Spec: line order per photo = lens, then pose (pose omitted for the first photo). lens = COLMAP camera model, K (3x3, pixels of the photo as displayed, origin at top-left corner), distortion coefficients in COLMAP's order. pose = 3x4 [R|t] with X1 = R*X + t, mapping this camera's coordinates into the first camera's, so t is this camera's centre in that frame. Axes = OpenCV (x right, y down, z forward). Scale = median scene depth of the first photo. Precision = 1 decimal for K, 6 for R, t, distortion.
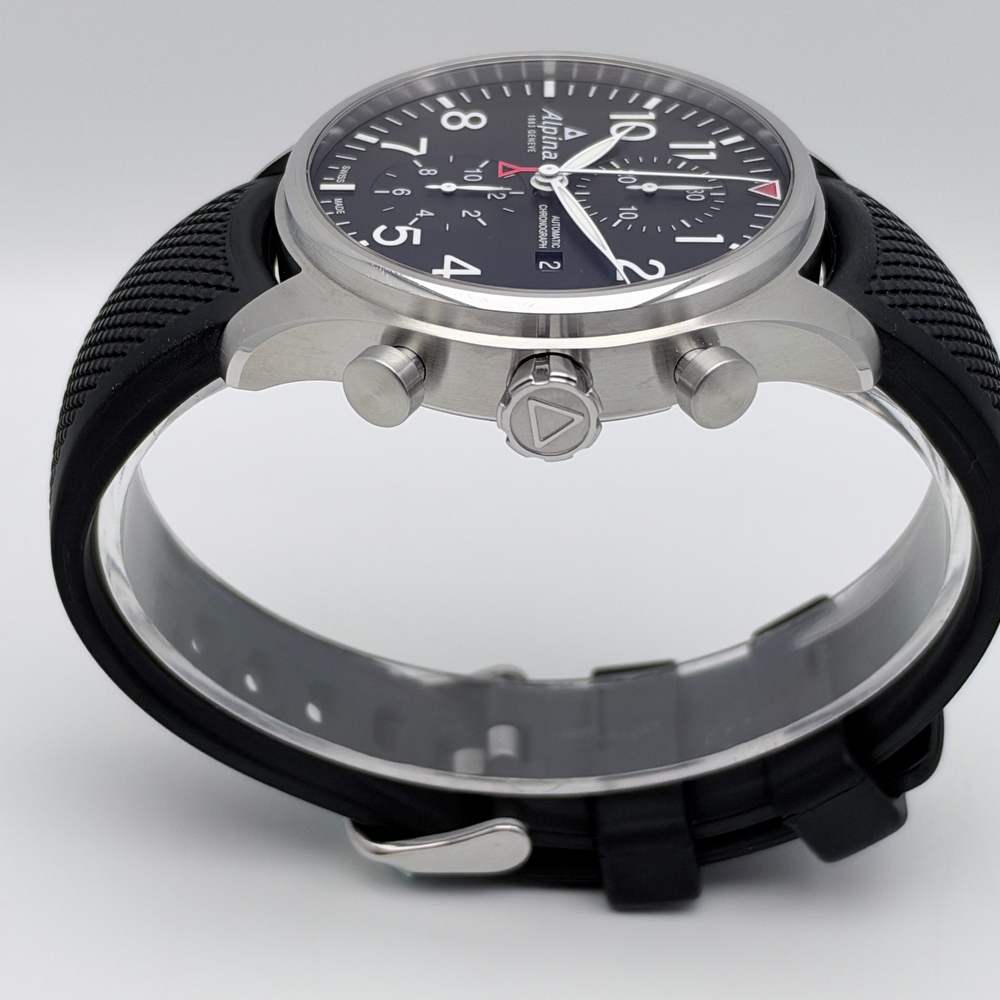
lens RADIAL K [[2970.0, 0, 469.3], [0, 2970.0, 522.2], [0, 0, 1]] dist [0.305891, 0.906727]
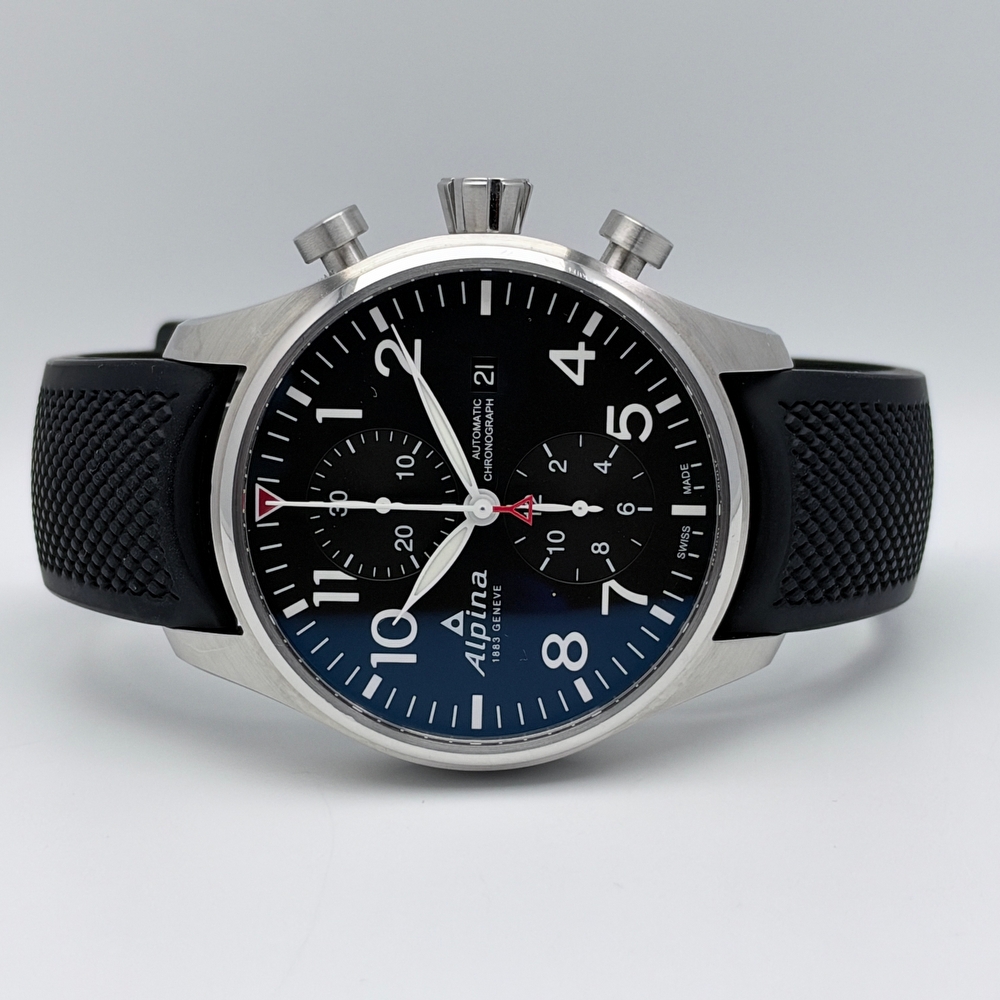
lens RADIAL K [[2970.0, 0, 469.3], [0, 2970.0, 522.2], [0, 0, 1]] dist [0.305891, 0.906727]
pose [[-0.999376, 0.003921, -0.035101, 0.065303], [-0.028842, -0.664234, 0.746968, -0.856437], [-0.020386, 0.747515, 0.663933, 0.323524]]
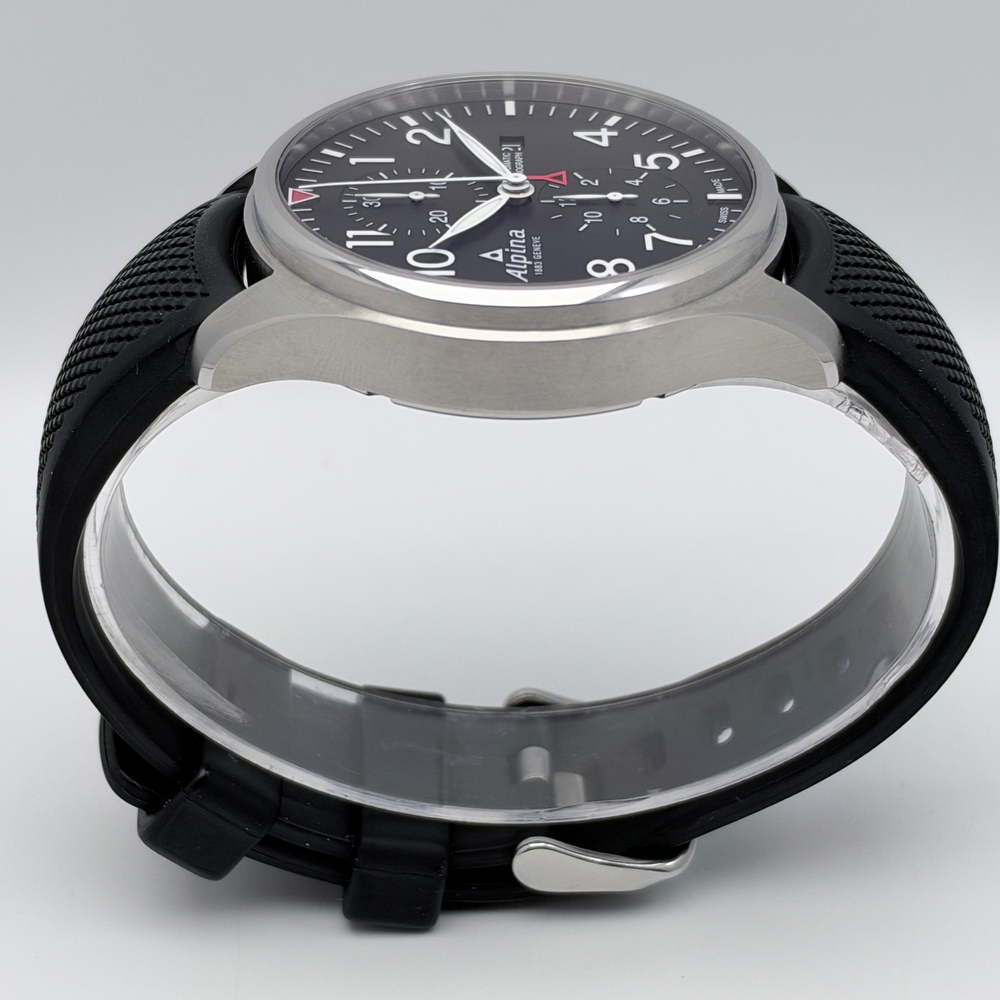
lens RADIAL K [[2970.0, 0, 469.3], [0, 2970.0, 522.2], [0, 0, 1]] dist [0.305891, 0.906727]
pose [[-0.999312, 0.014210, -0.034271, 0.077229], [-0.026525, 0.372221, 0.927765, -0.990333], [0.025940, 0.928035, -0.371588, 1.449628]]
